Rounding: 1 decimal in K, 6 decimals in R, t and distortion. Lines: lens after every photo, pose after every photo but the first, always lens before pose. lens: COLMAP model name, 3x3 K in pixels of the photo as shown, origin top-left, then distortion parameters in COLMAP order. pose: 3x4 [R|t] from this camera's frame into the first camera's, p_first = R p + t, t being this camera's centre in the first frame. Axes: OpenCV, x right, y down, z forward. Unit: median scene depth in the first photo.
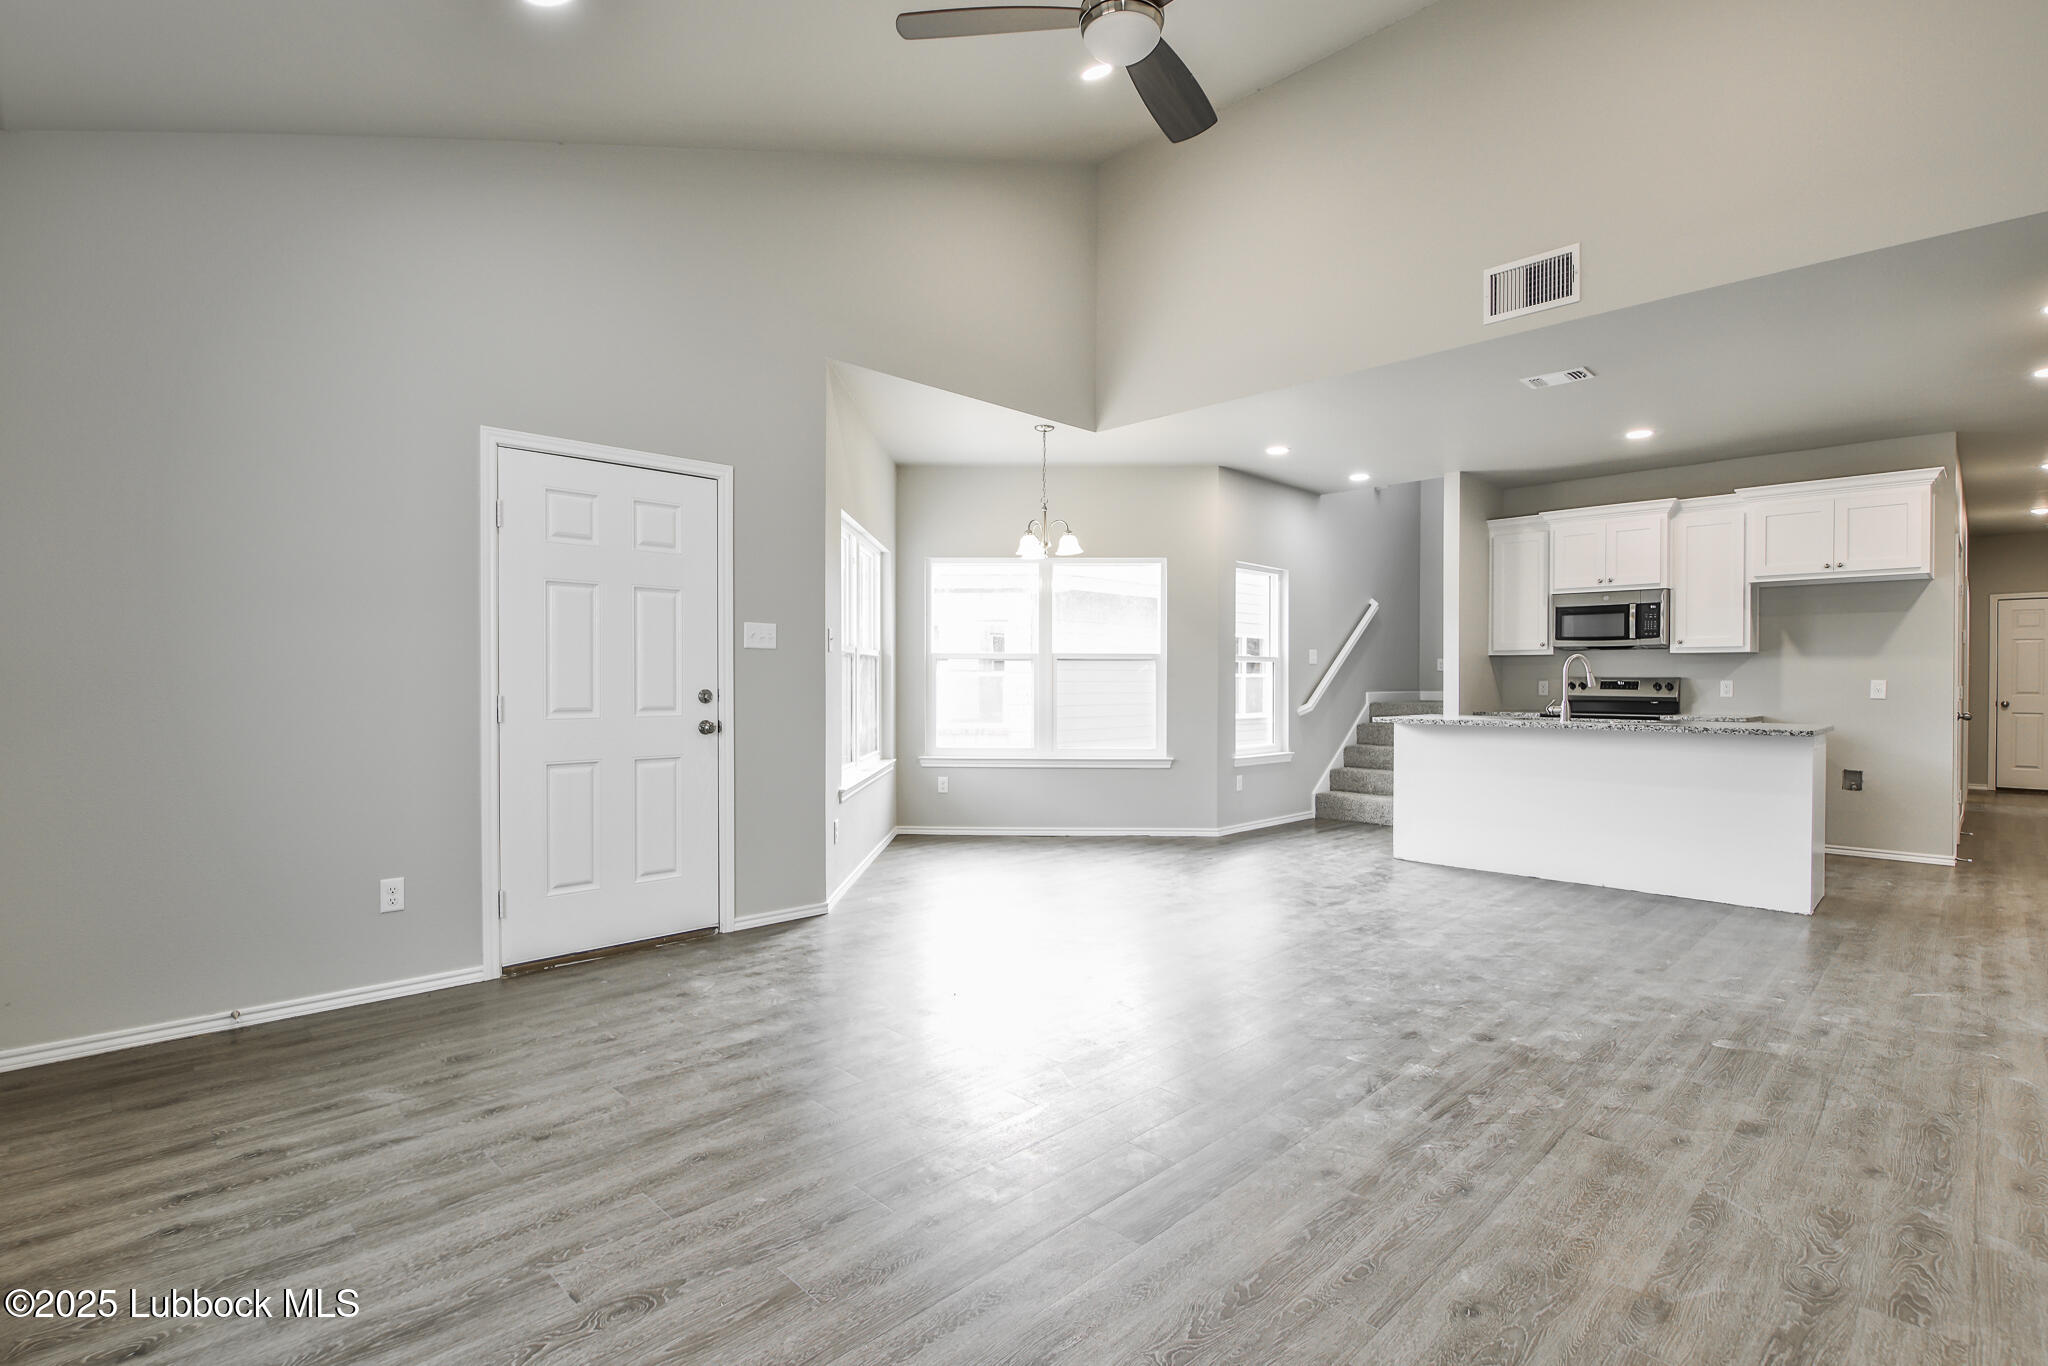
lens RADIAL K [[965.6, 0, 1019.4], [0, 965.6, 687.1], [0, 0, 1]] dist [-0.002659, -0.008257]
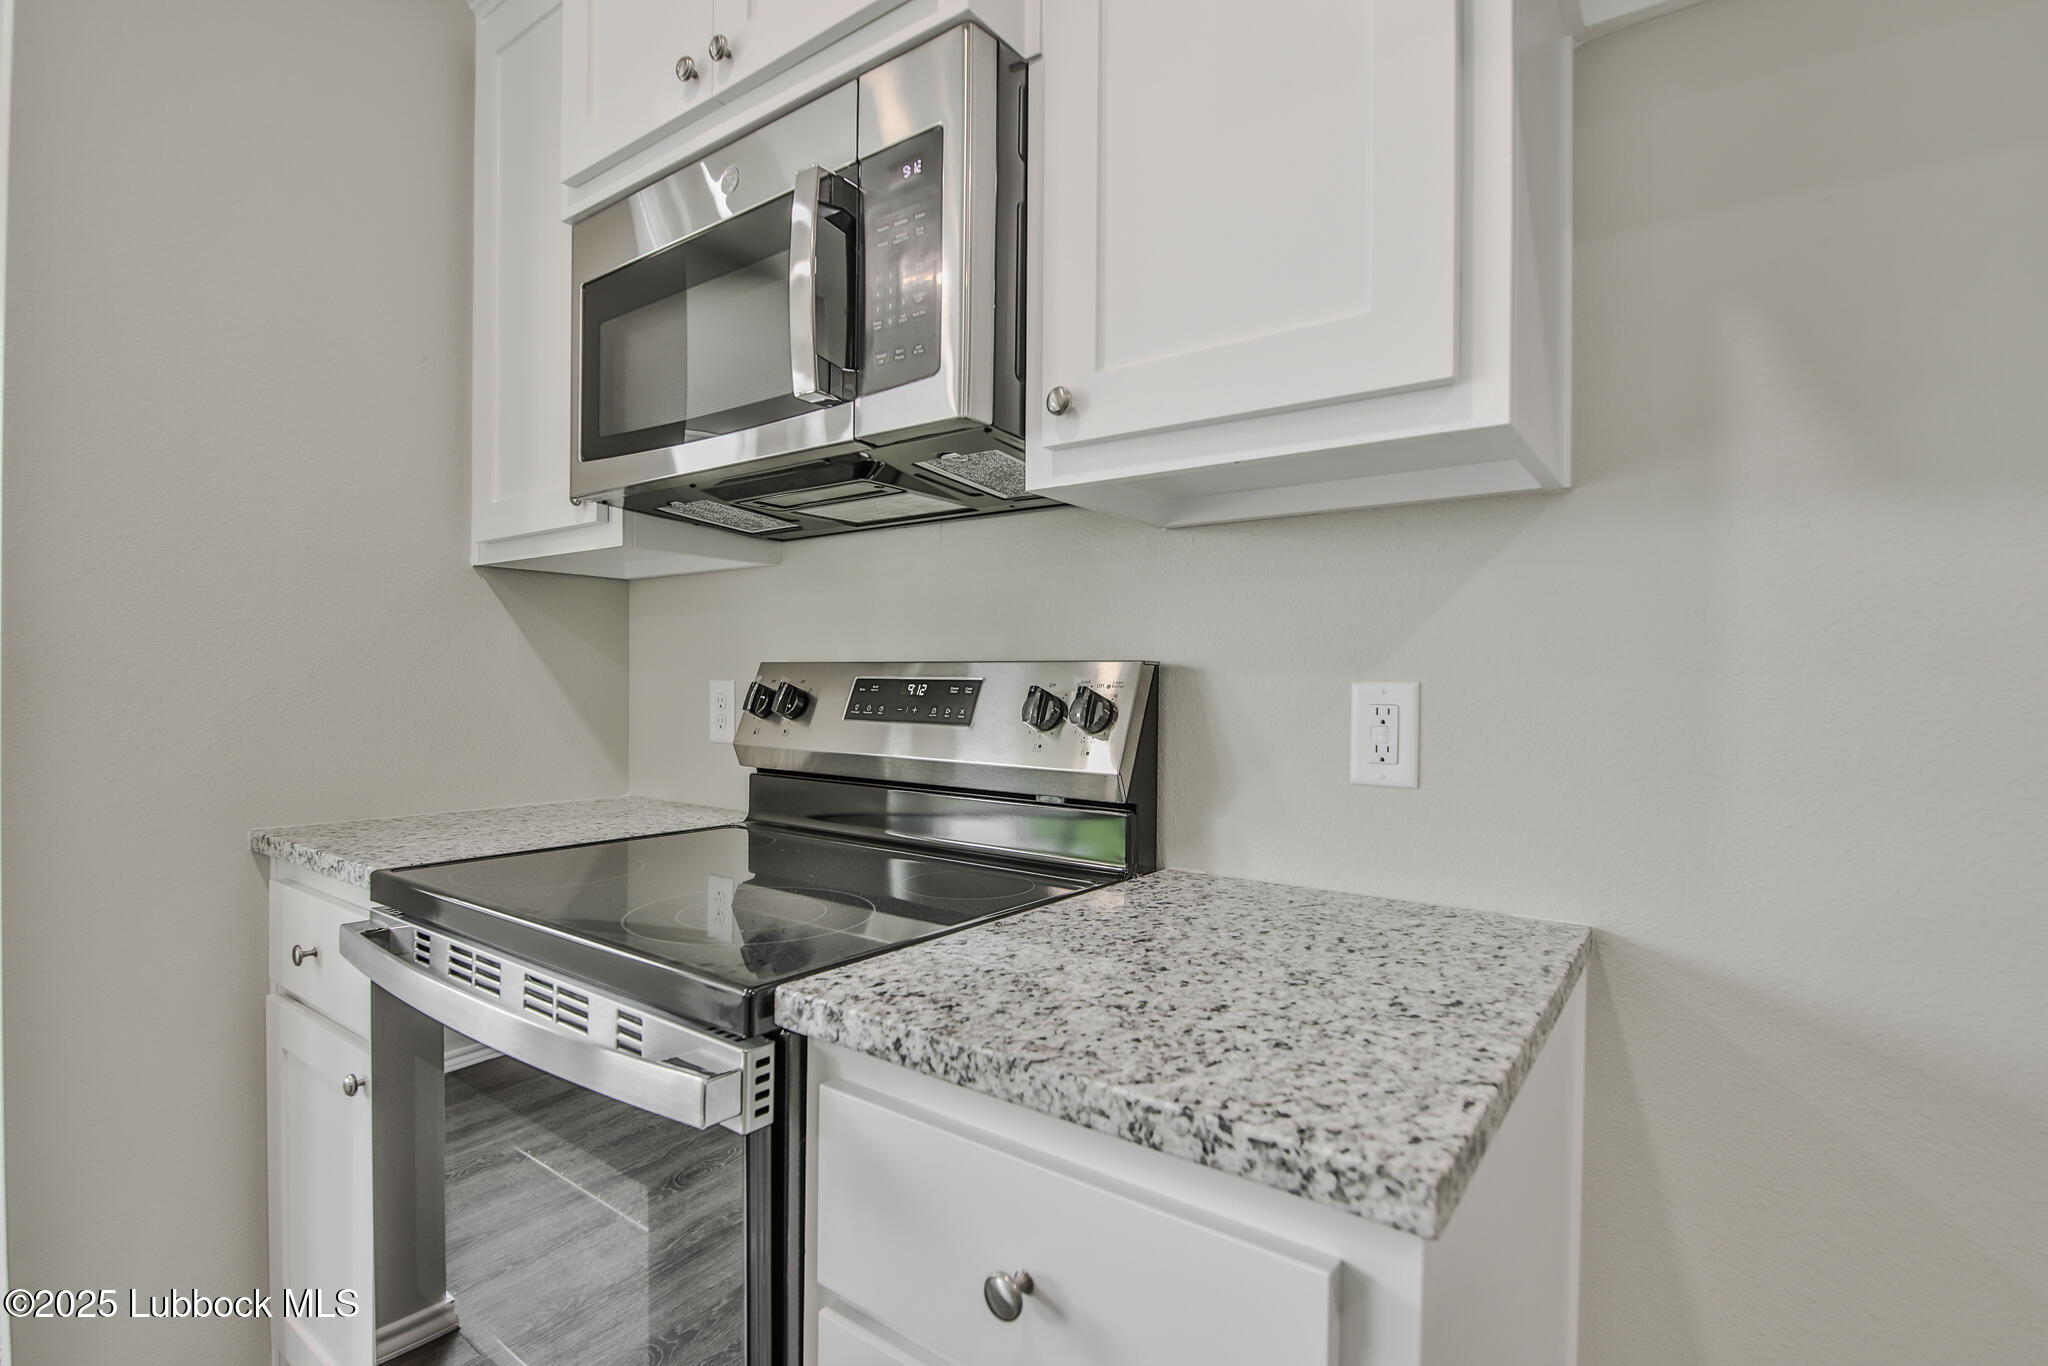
lens RADIAL K [[965.6, 0, 1019.4], [0, 965.6, 687.1], [0, 0, 1]] dist [-0.002659, -0.008257]
pose [[0.988369, 0.006211, 0.151949, 0.676582], [-0.005776, 0.999978, -0.003306, -0.004894], [-0.151966, 0.002389, 0.988383, 0.884148]]
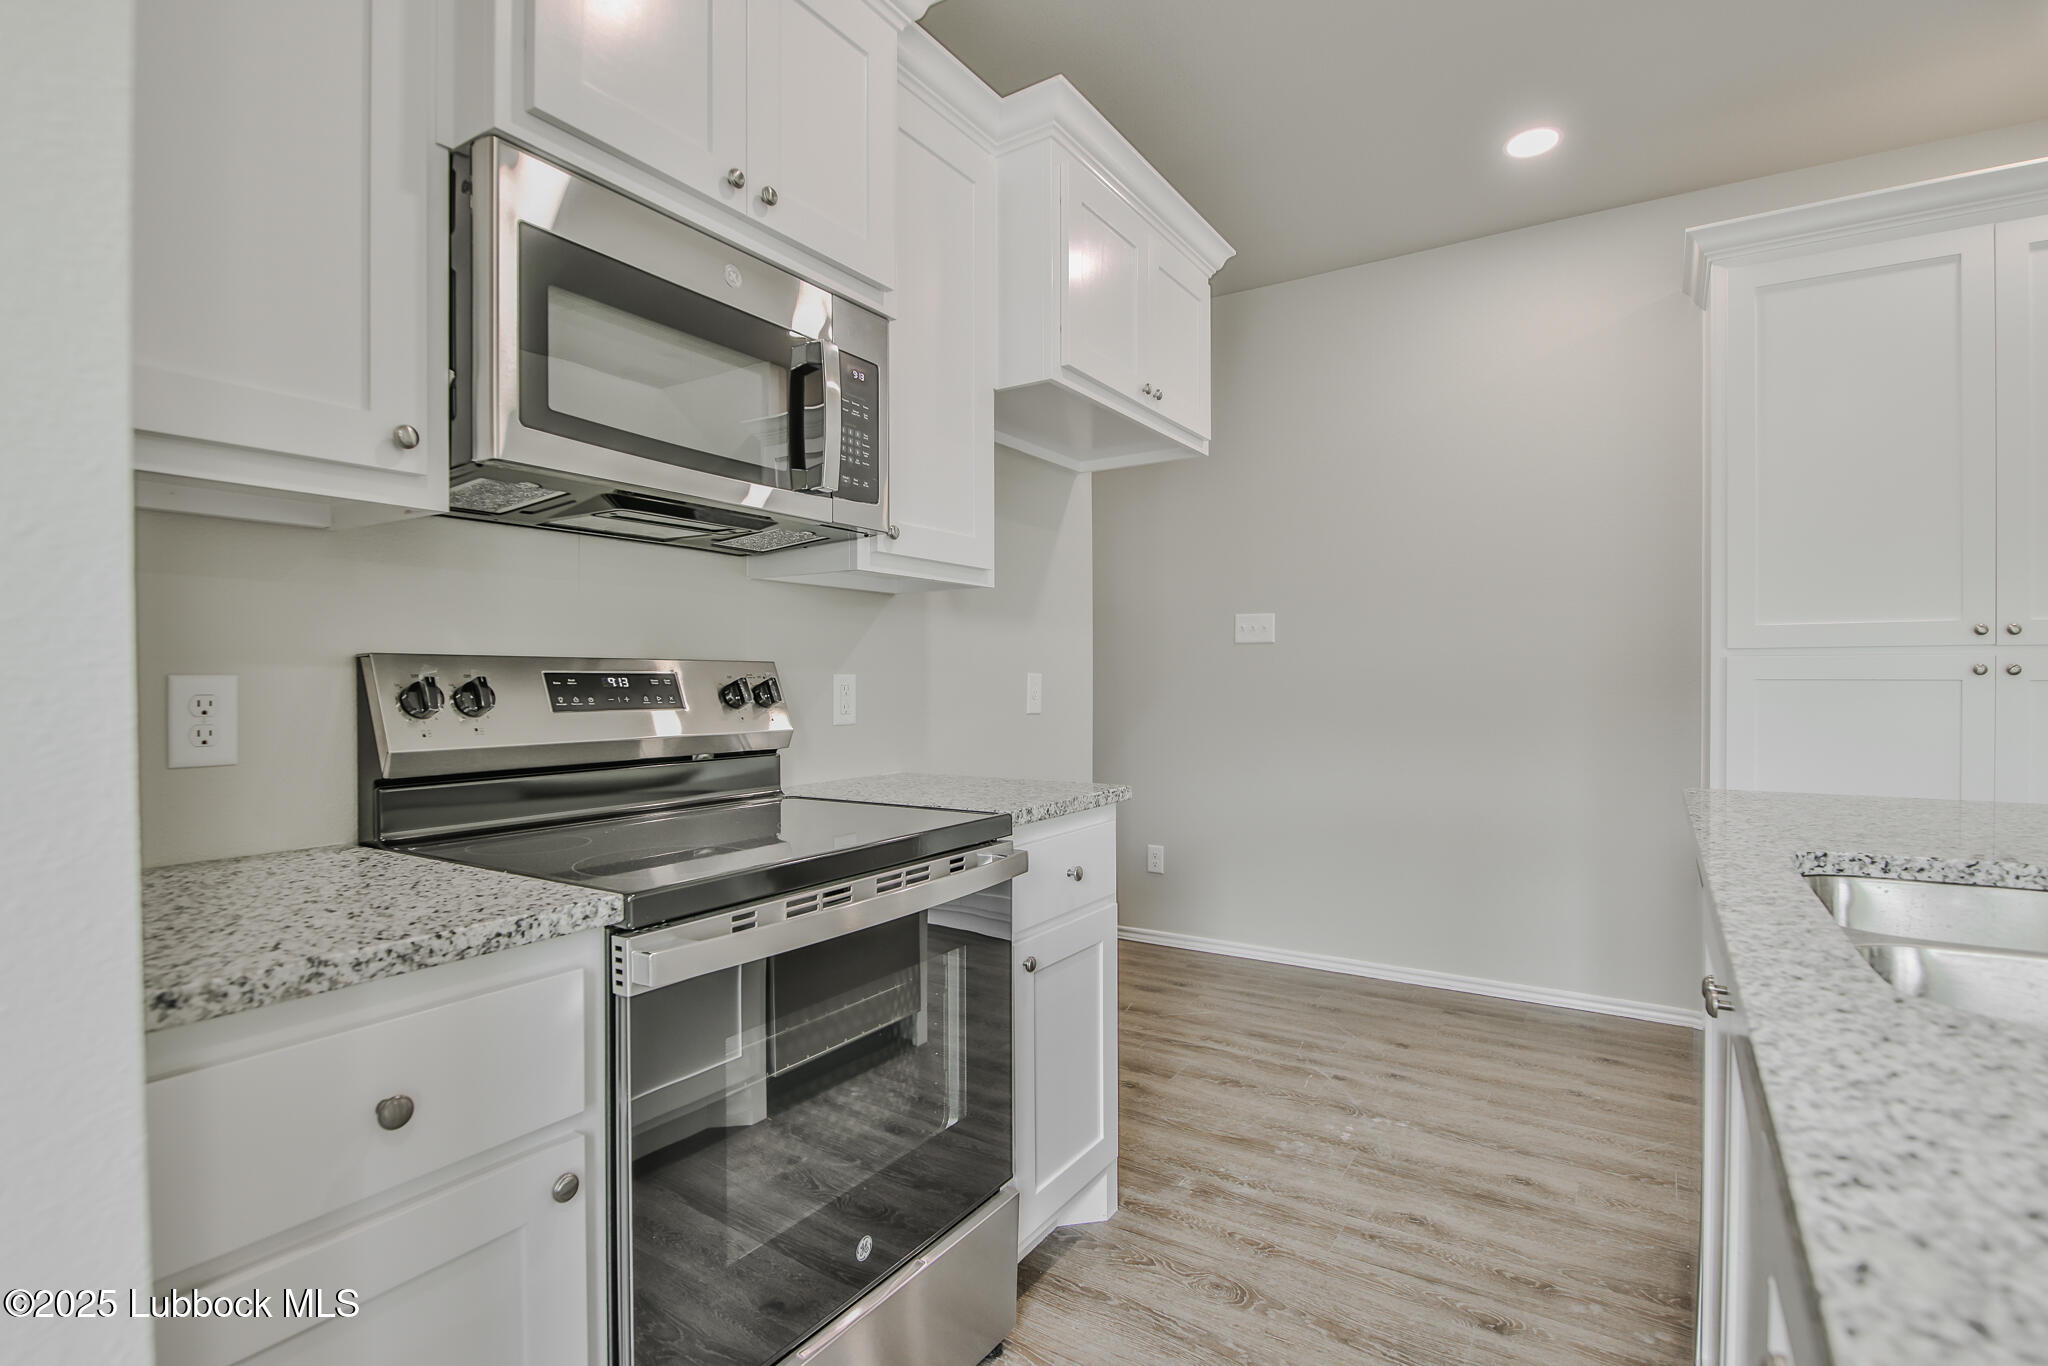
lens RADIAL K [[986.6, 0, 1021.0], [0, 986.6, 687.3], [0, 0, 1]] dist [-0.007379, -0.001822]
pose [[-0.220869, -0.010346, 0.975249, 0.413048], [0.009100, 0.999878, 0.012668, -0.005838], [-0.975261, 0.011673, -0.220748, 1.053533]]
